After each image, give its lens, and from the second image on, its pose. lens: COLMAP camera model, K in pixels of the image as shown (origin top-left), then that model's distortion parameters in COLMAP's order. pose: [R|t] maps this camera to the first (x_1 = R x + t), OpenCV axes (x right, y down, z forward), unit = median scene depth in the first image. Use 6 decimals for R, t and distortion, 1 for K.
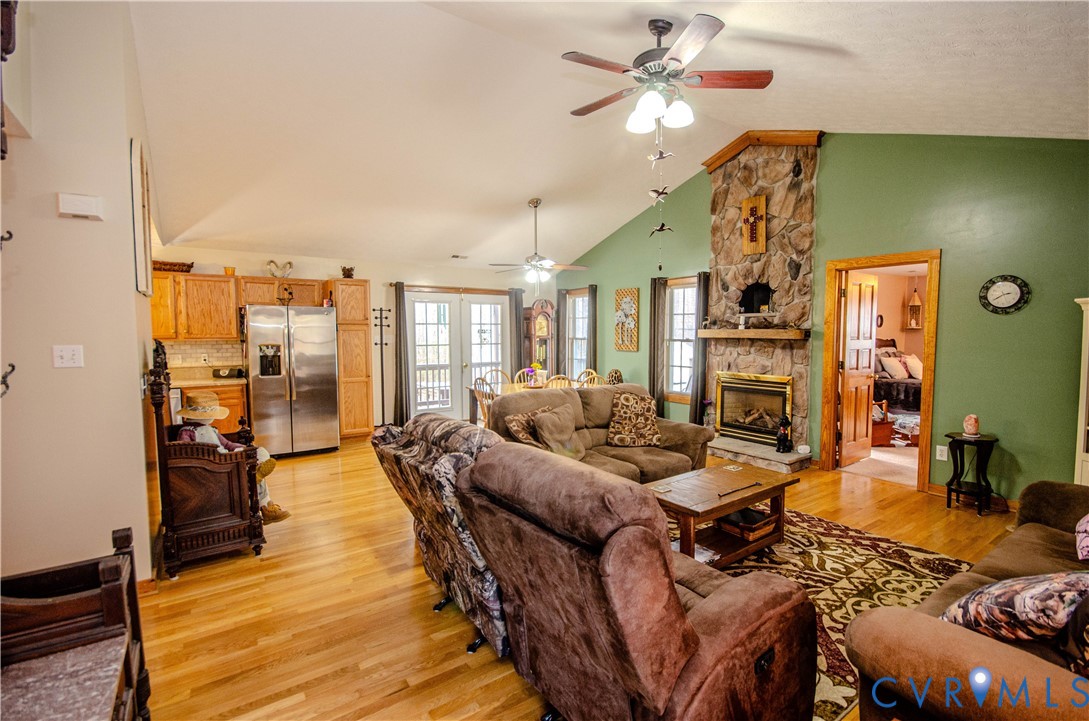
lens RADIAL K [[497.2, 0, 546.5], [0, 497.2, 363.3], [0, 0, 1]] dist [0.001786, 0.000218]
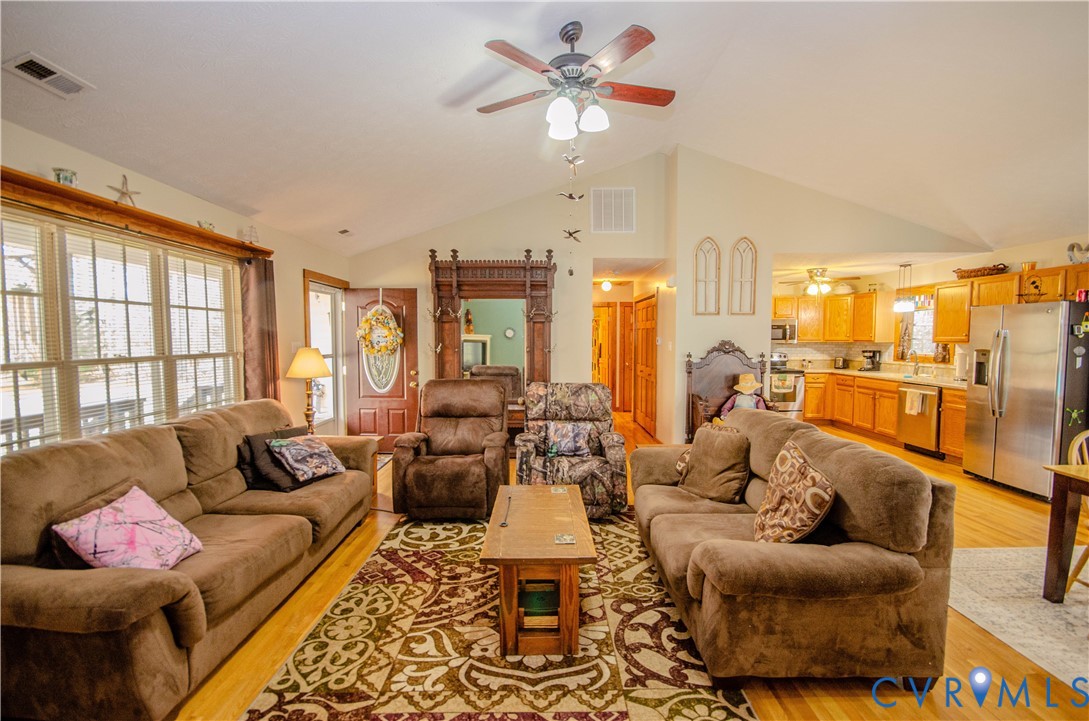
lens RADIAL K [[474.6, 0, 546.9], [0, 474.6, 365.5], [0, 0, 1]] dist [0.018265, -0.017608]
pose [[-0.571571, 0.054385, -0.818748, 0.583722], [-0.051403, 0.993468, 0.101875, -0.057078], [0.818941, 0.100315, -0.565042, 0.851249]]
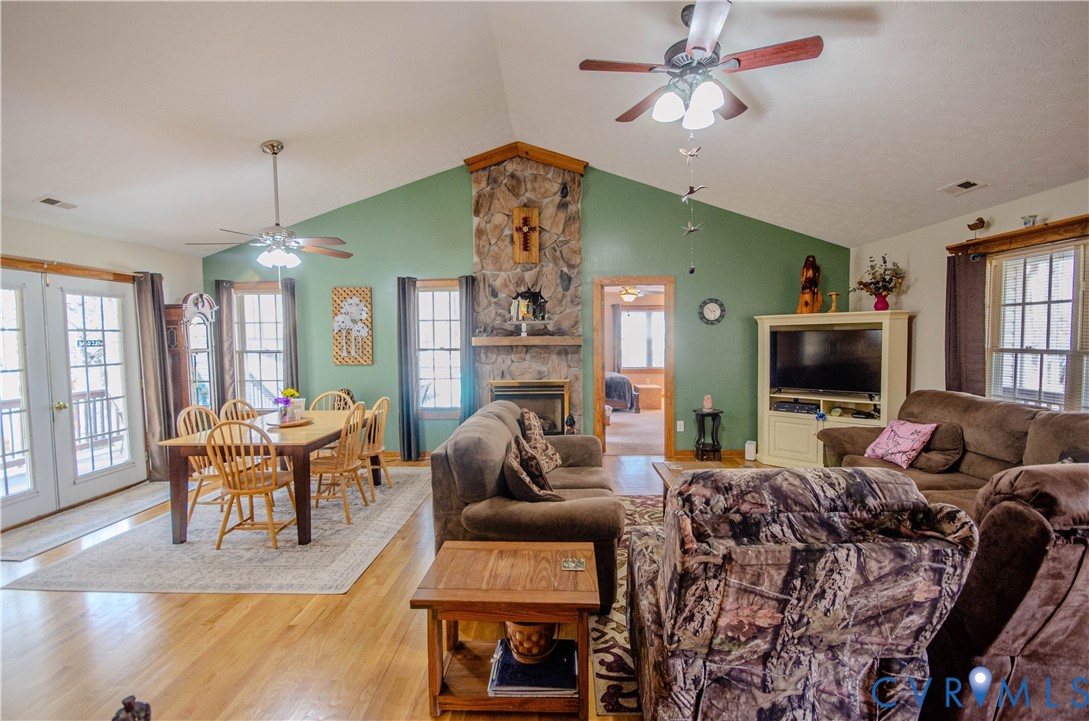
lens RADIAL K [[496.3, 0, 550.3], [0, 496.3, 360.5], [0, 0, 1]] dist [-0.003011, -0.000238]
pose [[0.597278, -0.042510, 0.800907, -0.391343], [0.062604, 0.998019, 0.006285, -0.023562], [-0.799587, 0.046386, 0.598756, 0.368860]]
